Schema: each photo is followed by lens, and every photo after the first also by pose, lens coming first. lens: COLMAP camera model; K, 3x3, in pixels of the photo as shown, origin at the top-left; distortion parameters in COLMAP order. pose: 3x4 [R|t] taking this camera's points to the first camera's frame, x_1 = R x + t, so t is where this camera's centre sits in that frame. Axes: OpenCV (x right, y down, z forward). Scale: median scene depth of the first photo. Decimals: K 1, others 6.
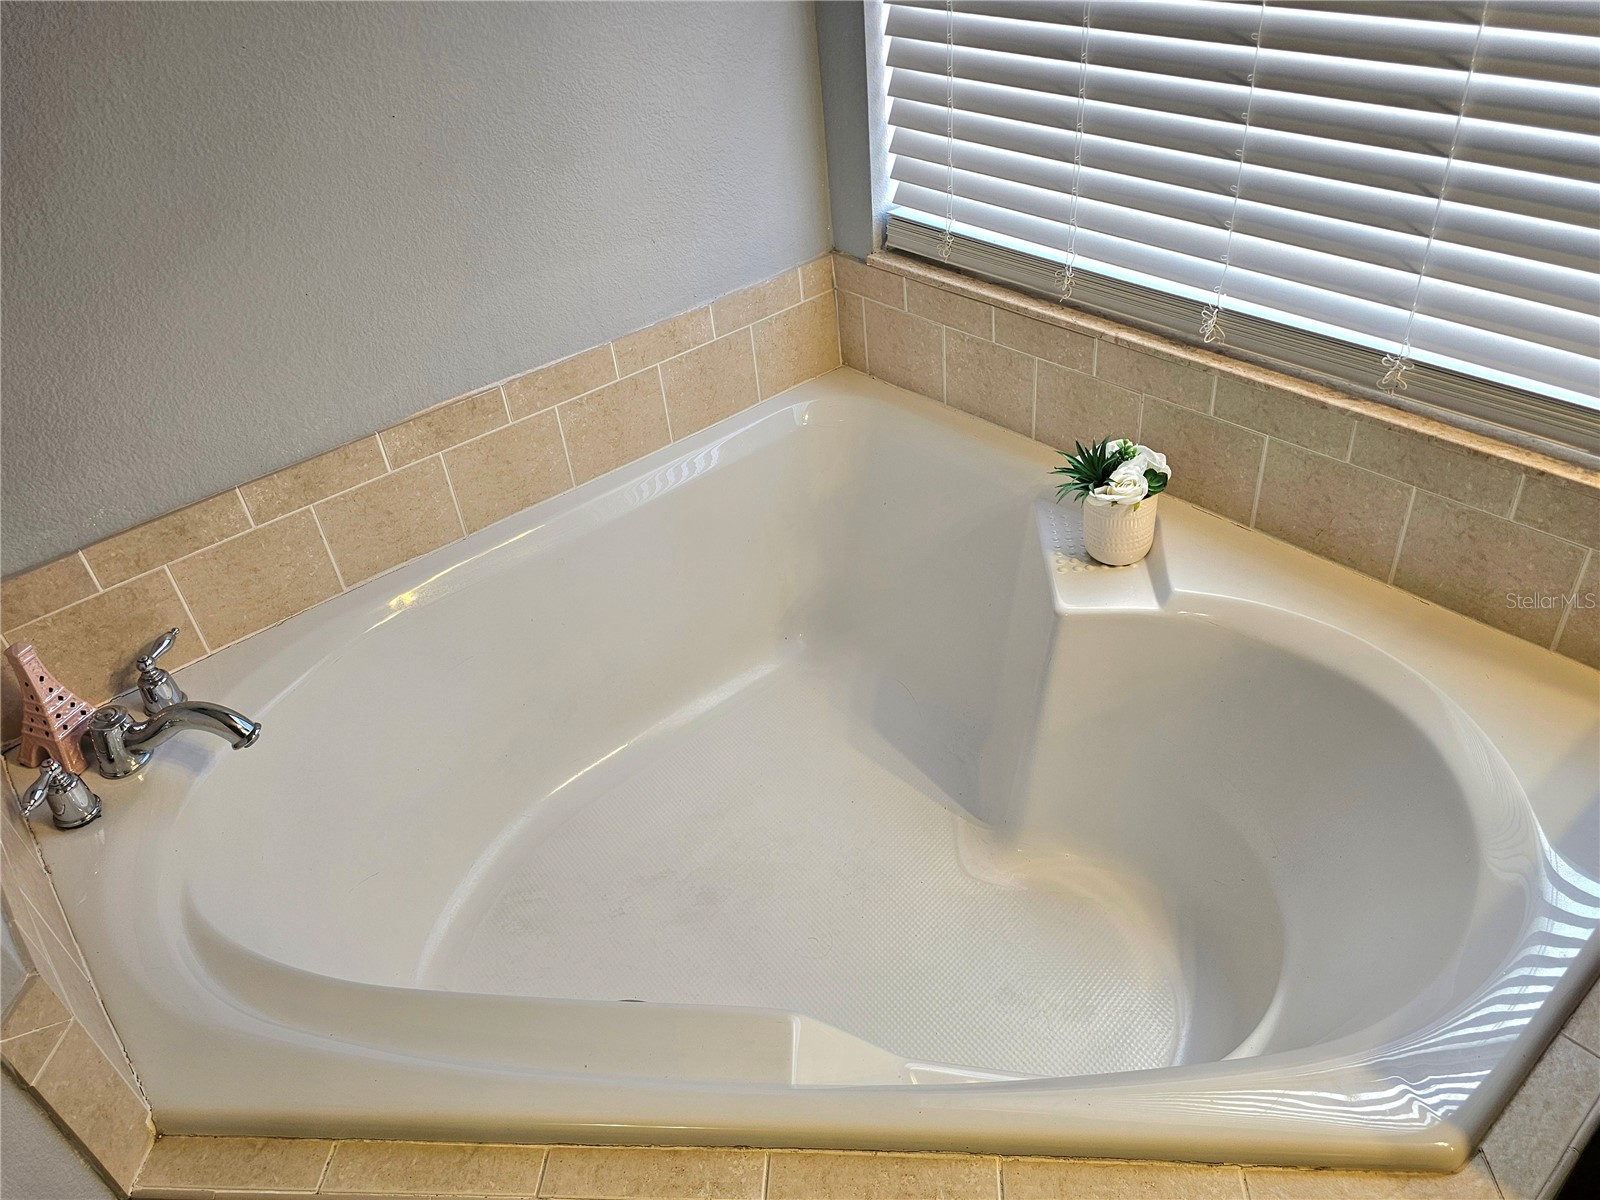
lens RADIAL K [[1153.5, 0, 799.9], [0, 1153.5, 599.4], [0, 0, 1]] dist [0.032500, -0.036148]
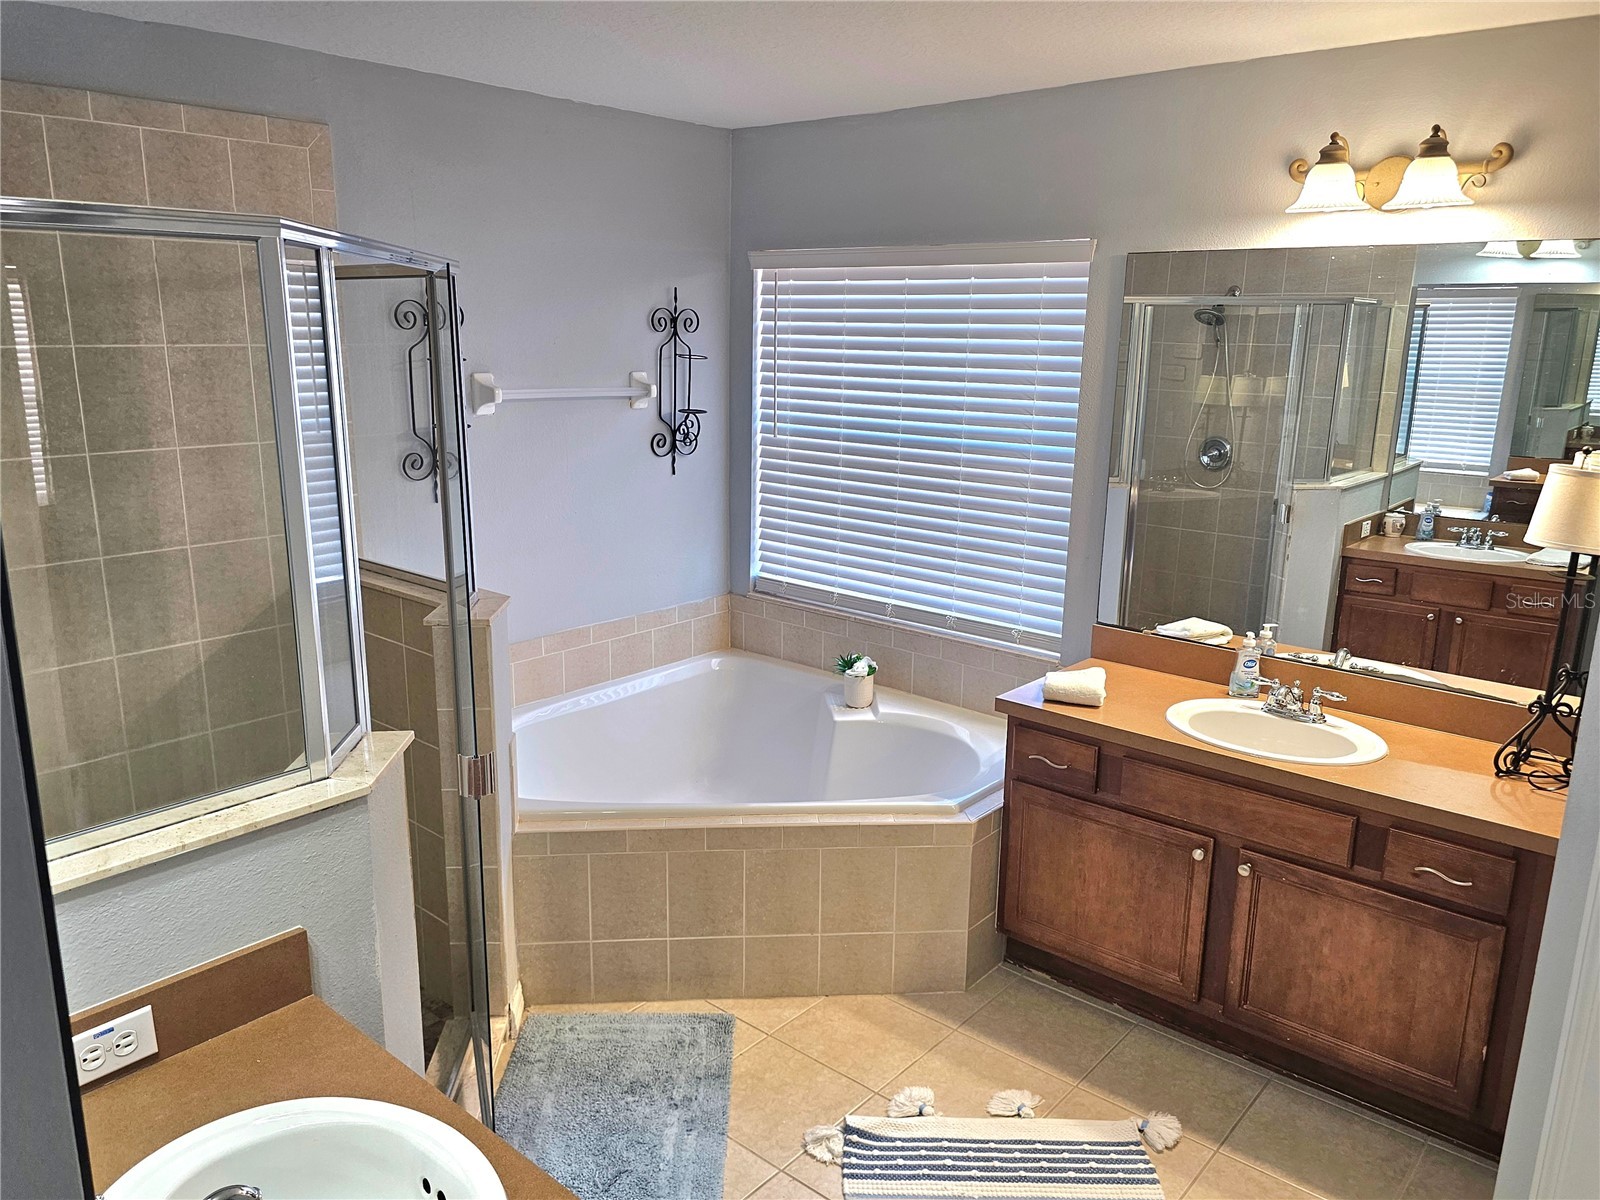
lens RADIAL K [[1153.5, 0, 797.9], [0, 1153.5, 602.6], [0, 0, 1]] dist [0.032500, -0.036148]
pose [[0.983483, 0.064046, 0.169291, -0.230936], [0.008309, 0.918343, -0.395699, 0.627344], [-0.180811, 0.390570, 0.902642, -1.057497]]
